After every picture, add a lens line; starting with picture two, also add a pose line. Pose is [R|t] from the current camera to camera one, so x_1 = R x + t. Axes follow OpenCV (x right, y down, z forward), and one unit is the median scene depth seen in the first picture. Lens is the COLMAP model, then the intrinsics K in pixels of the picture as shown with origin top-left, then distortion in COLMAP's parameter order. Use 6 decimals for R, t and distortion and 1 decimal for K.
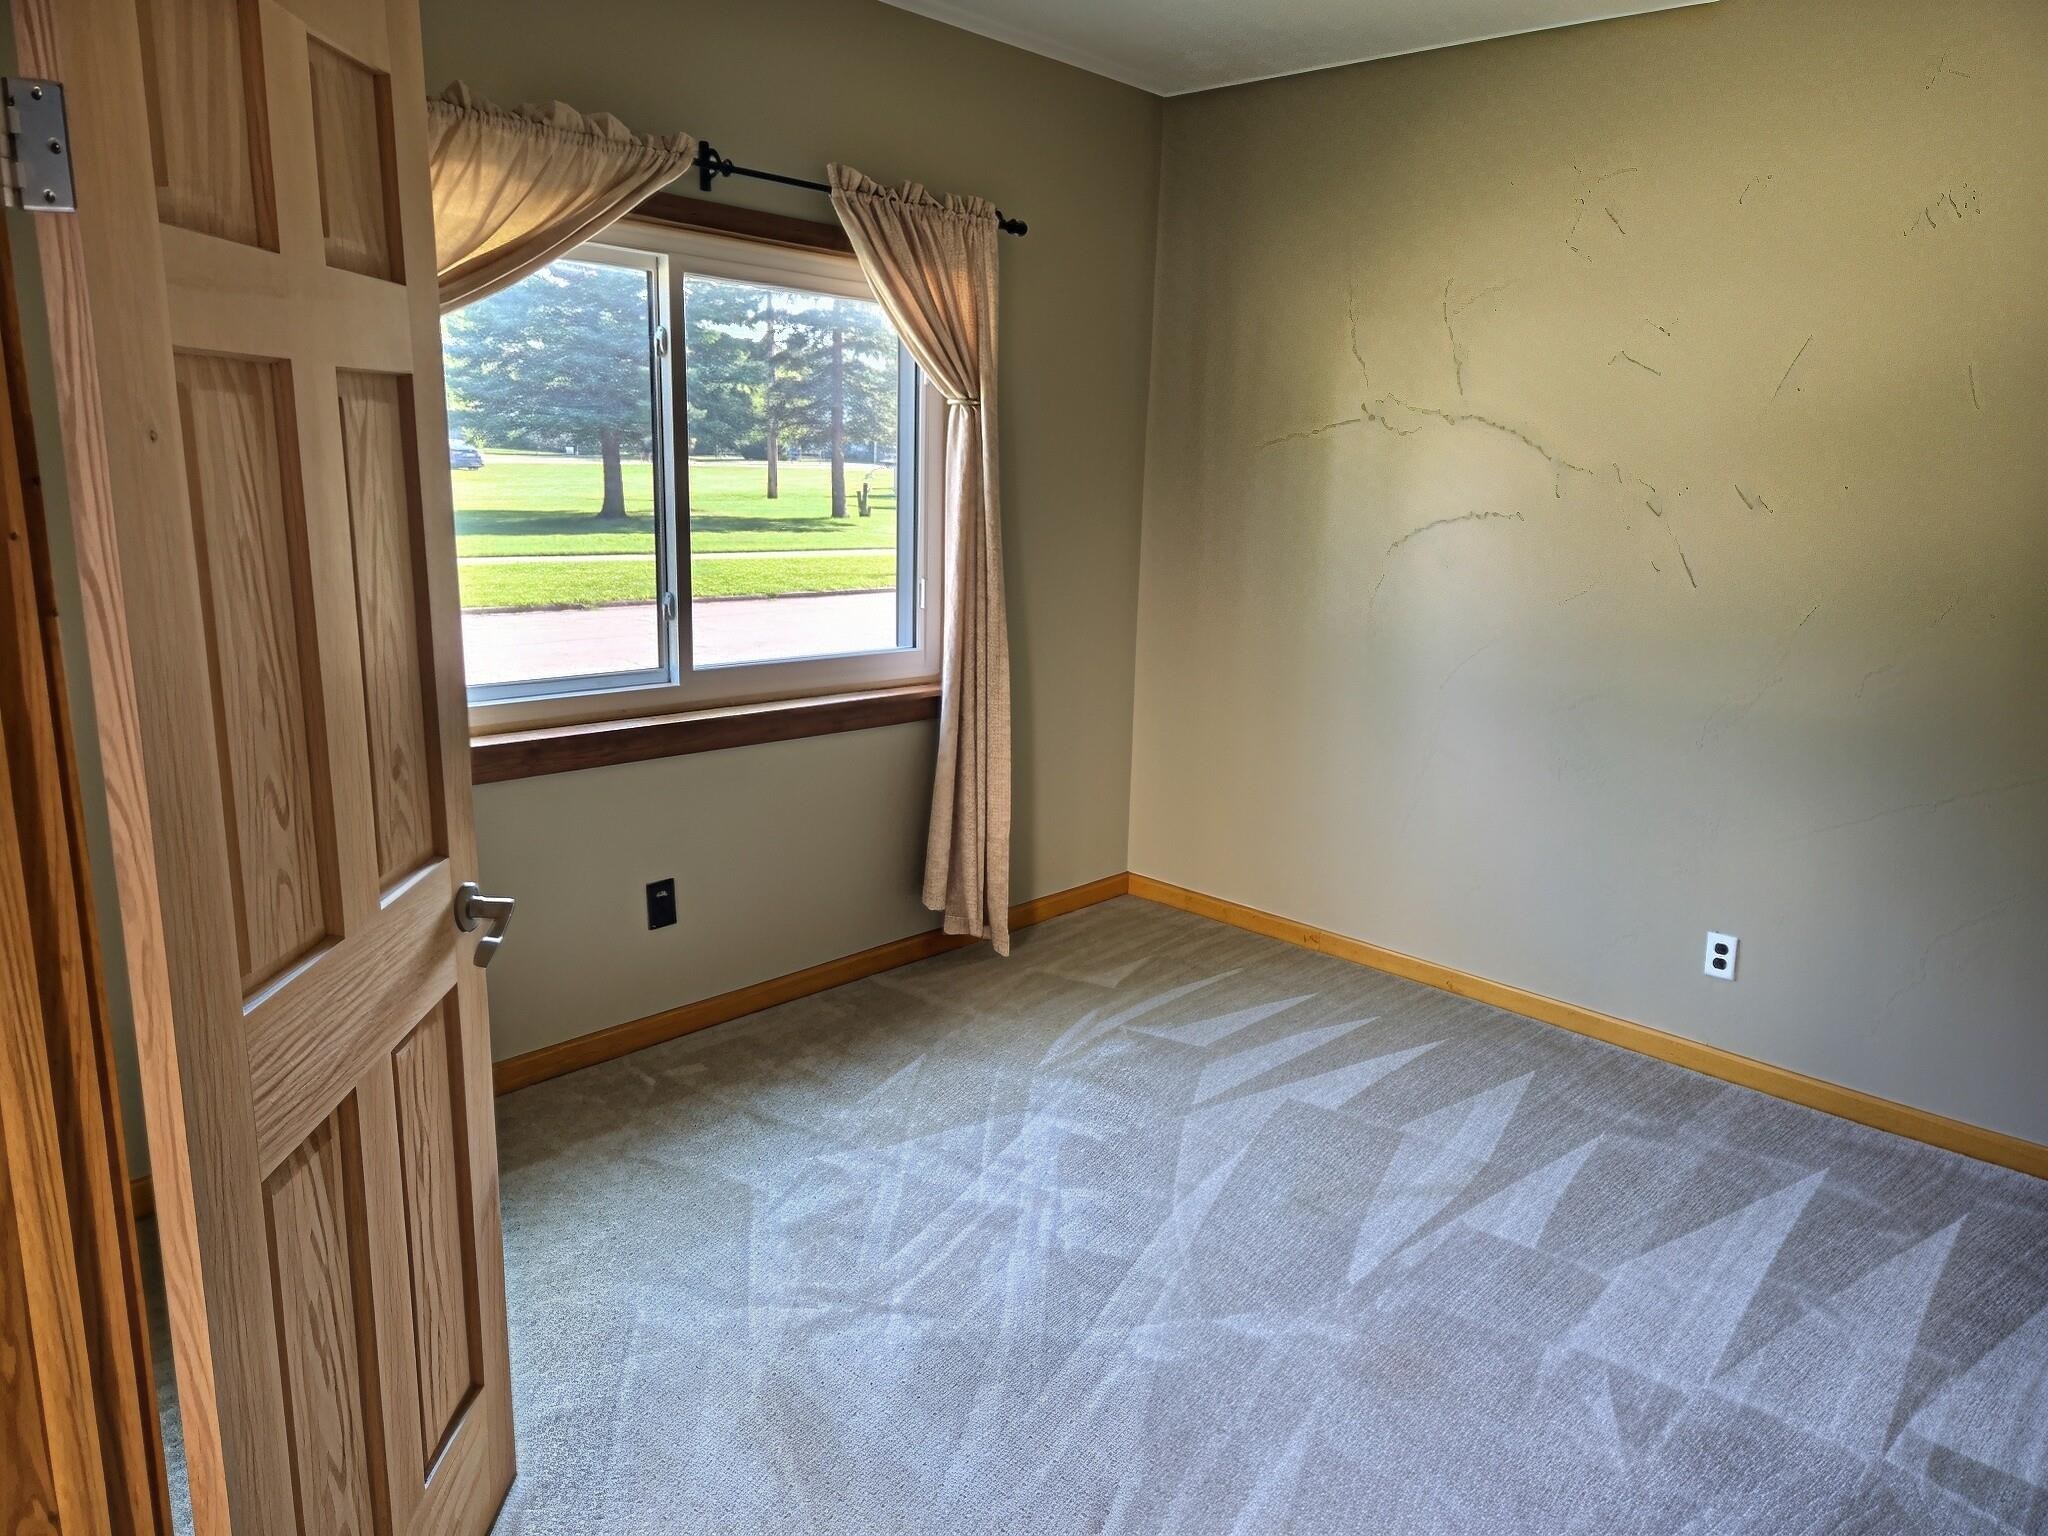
lens RADIAL K [[1379.9, 0, 1024.4], [0, 1379.9, 772.1], [0, 0, 1]] dist [0.013225, -0.008218]
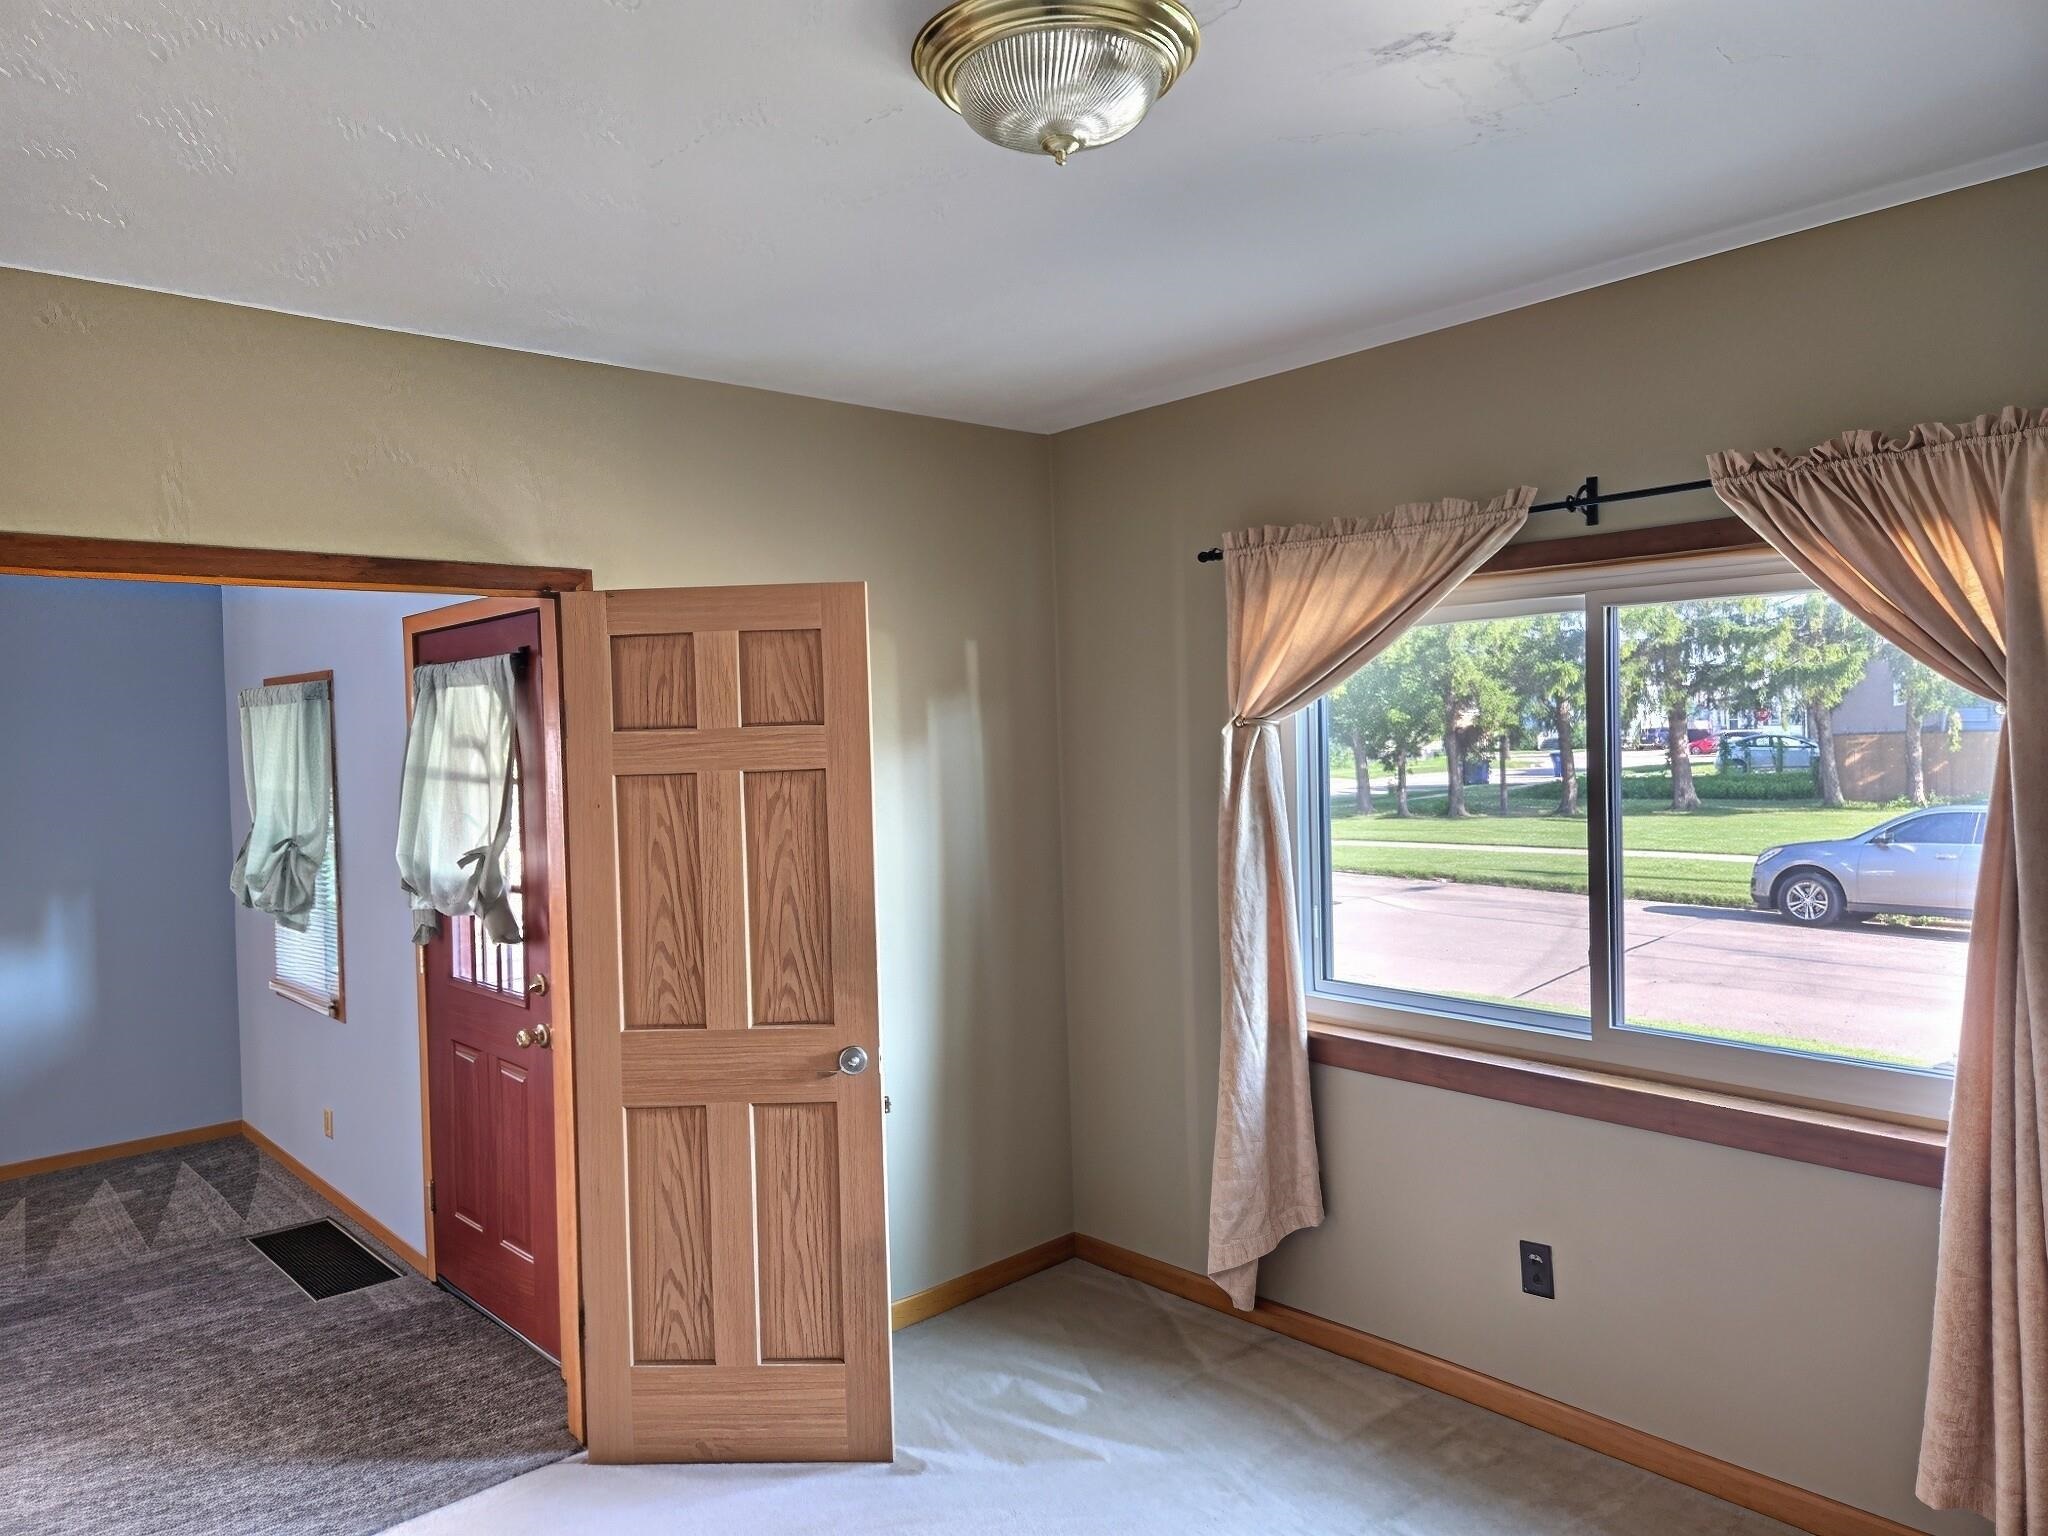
lens RADIAL K [[1379.9, 0, 1023.4], [0, 1379.9, 771.3], [0, 0, 1]] dist [0.013225, -0.008218]
pose [[-0.043180, -0.019459, -0.998878, 0.699233], [-0.201246, 0.979486, -0.010382, -0.155550], [0.978589, 0.200571, -0.046211, 0.655688]]
